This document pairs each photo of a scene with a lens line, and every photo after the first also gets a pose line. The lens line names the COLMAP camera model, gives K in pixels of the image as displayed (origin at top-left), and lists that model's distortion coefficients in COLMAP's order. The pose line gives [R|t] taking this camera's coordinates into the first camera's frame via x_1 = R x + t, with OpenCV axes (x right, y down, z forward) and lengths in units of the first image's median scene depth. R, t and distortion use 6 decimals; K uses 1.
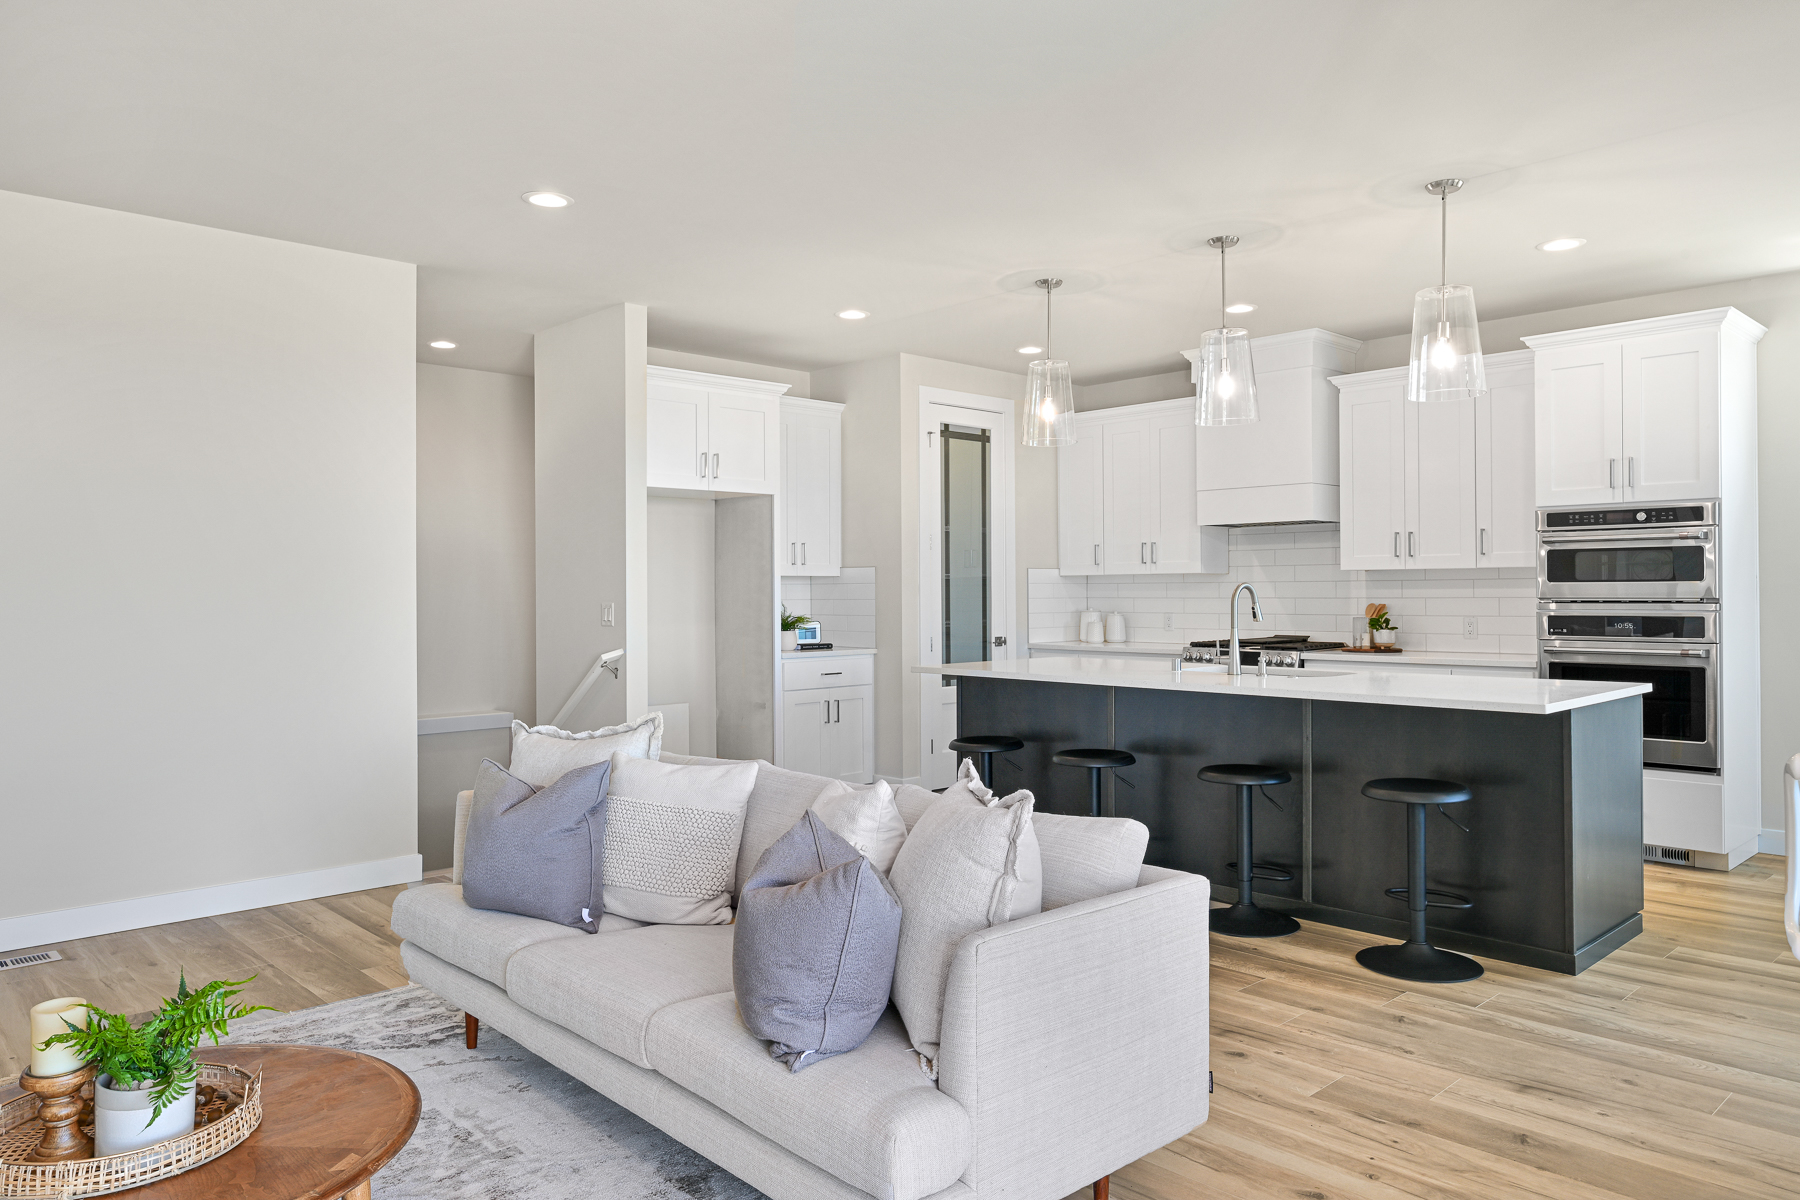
lens RADIAL K [[1219.5, 0, 896.0], [0, 1219.5, 598.1], [0, 0, 1]] dist [0.009514, 0.000936]
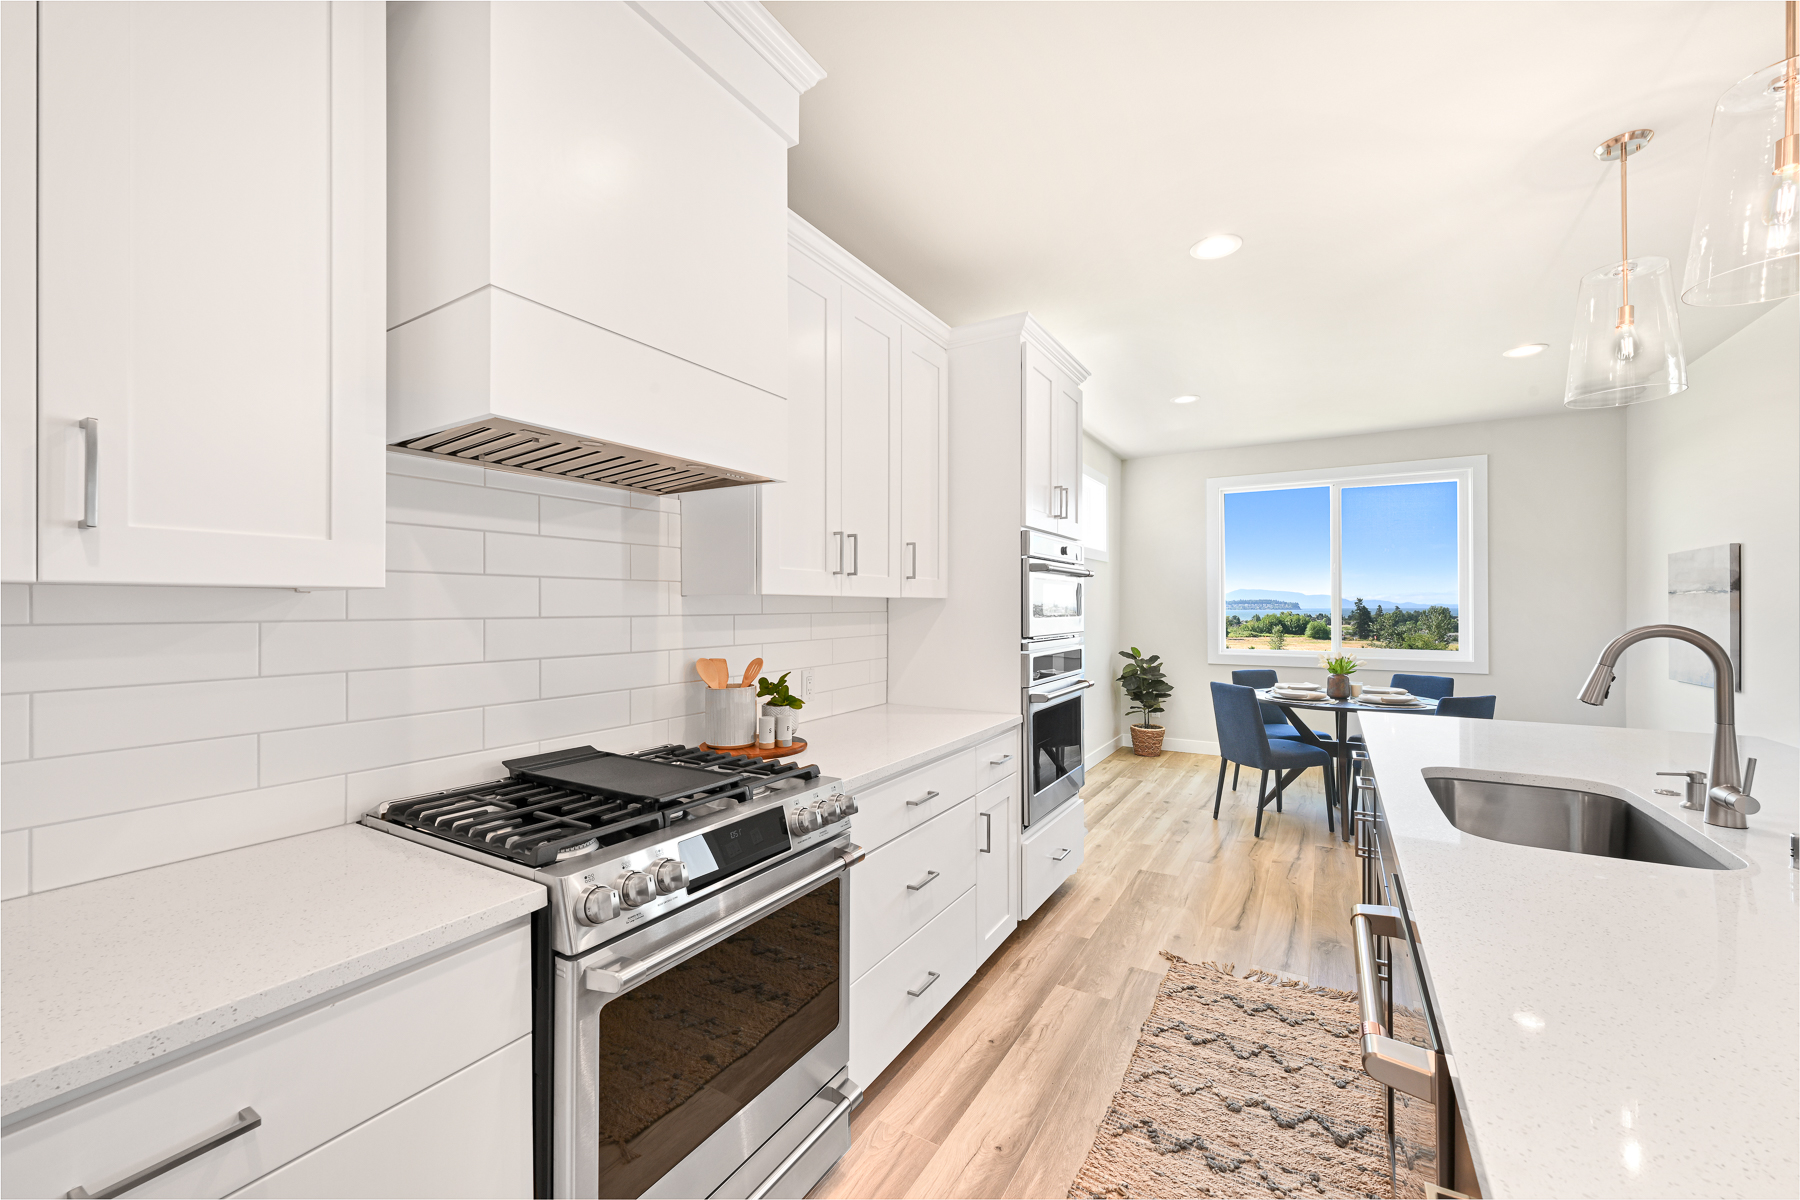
lens RADIAL K [[728.2, 0, 917.9], [0, 728.2, 600.8], [0, 0, 1]] dist [0.002949, -0.000567]
pose [[-0.291401, 0.015963, 0.956468, 0.085387], [0.009360, 0.999860, -0.013836, -0.018717], [-0.956555, 0.004921, -0.291510, 1.240347]]
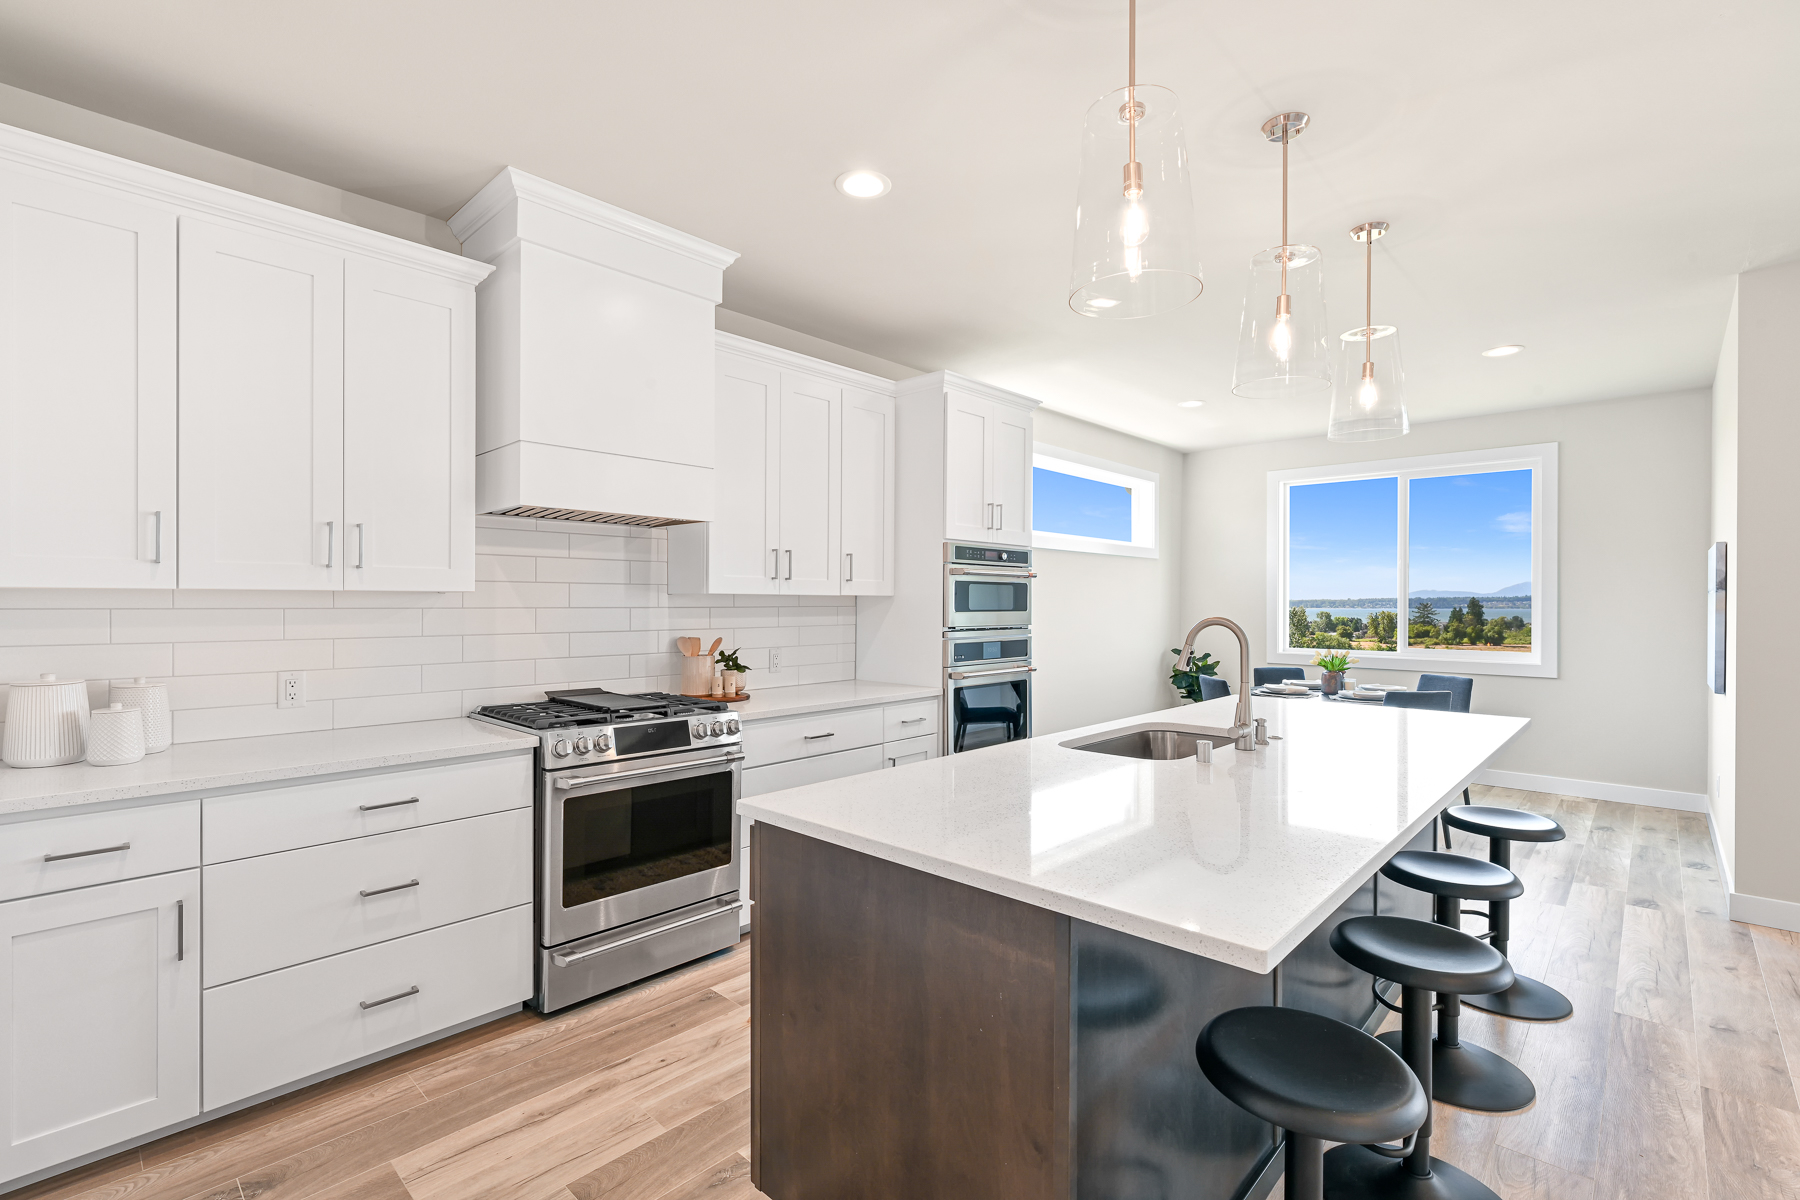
lens RADIAL K [[823.7, 0, 905.8], [0, 823.7, 603.3], [0, 0, 1]] dist [0.010259, 0.001351]
pose [[-0.079994, 0.004576, 0.996785, -0.165294], [0.001674, 0.999989, -0.004456, -0.017526], [-0.996794, 0.001313, -0.080000, 1.115854]]
